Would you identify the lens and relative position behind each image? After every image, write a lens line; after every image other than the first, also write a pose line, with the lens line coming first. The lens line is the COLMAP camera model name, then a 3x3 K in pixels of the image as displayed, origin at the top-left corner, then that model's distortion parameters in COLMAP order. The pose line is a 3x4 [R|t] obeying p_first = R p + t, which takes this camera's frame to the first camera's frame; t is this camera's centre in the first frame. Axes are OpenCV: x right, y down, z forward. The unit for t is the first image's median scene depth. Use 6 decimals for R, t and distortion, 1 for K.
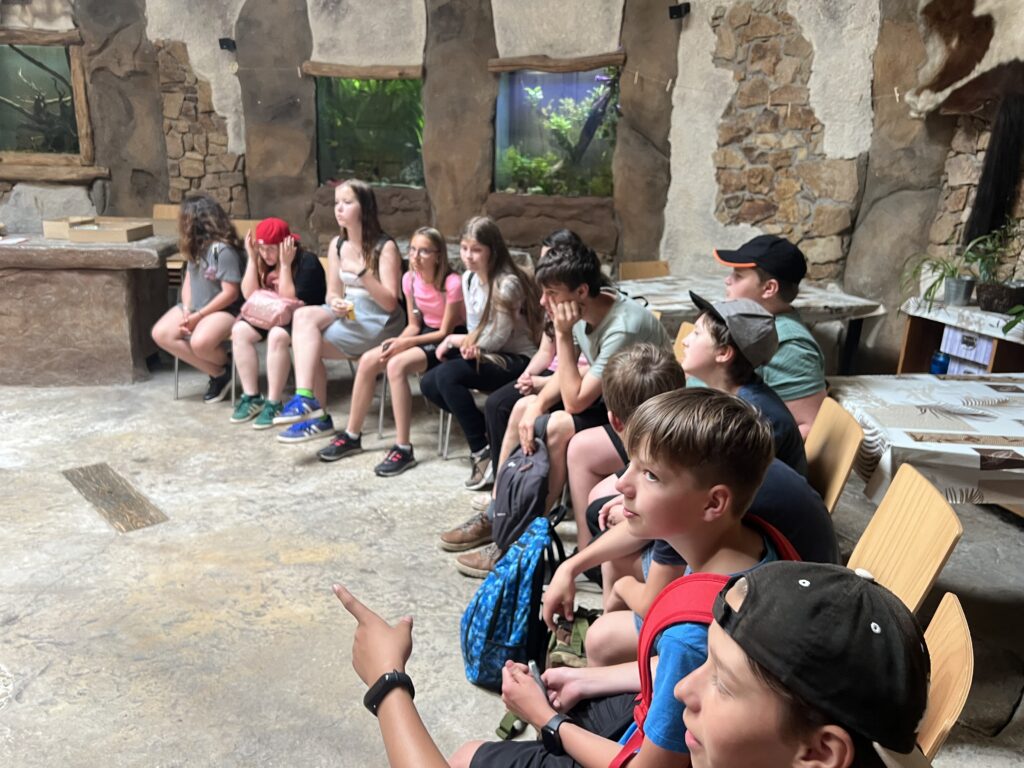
lens RADIAL K [[768.4, 0, 532.0], [0, 768.4, 389.9], [0, 0, 1]] dist [0.048453, -0.055586]
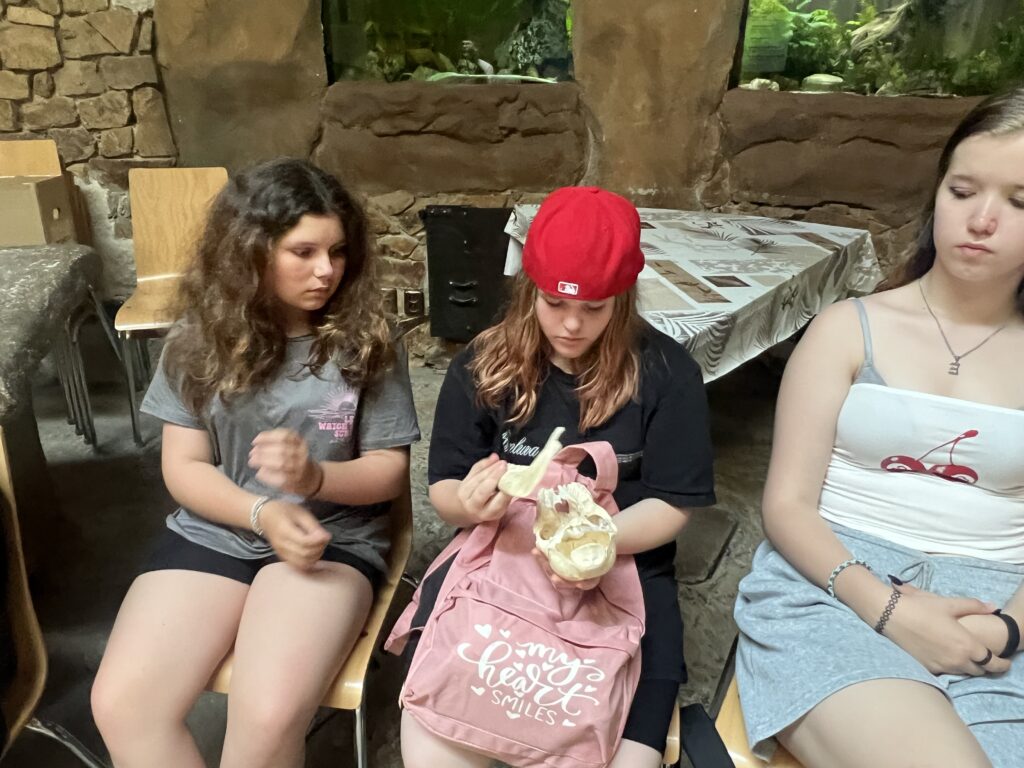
lens RADIAL K [[768.4, 0, 520.6], [0, 768.4, 387.8], [0, 0, 1]] dist [0.048453, -0.055586]
pose [[0.988357, -0.075958, 0.131837, -0.240580], [0.056201, 0.987450, 0.147593, -0.148378], [-0.141394, -0.138465, 0.980222, 0.515069]]
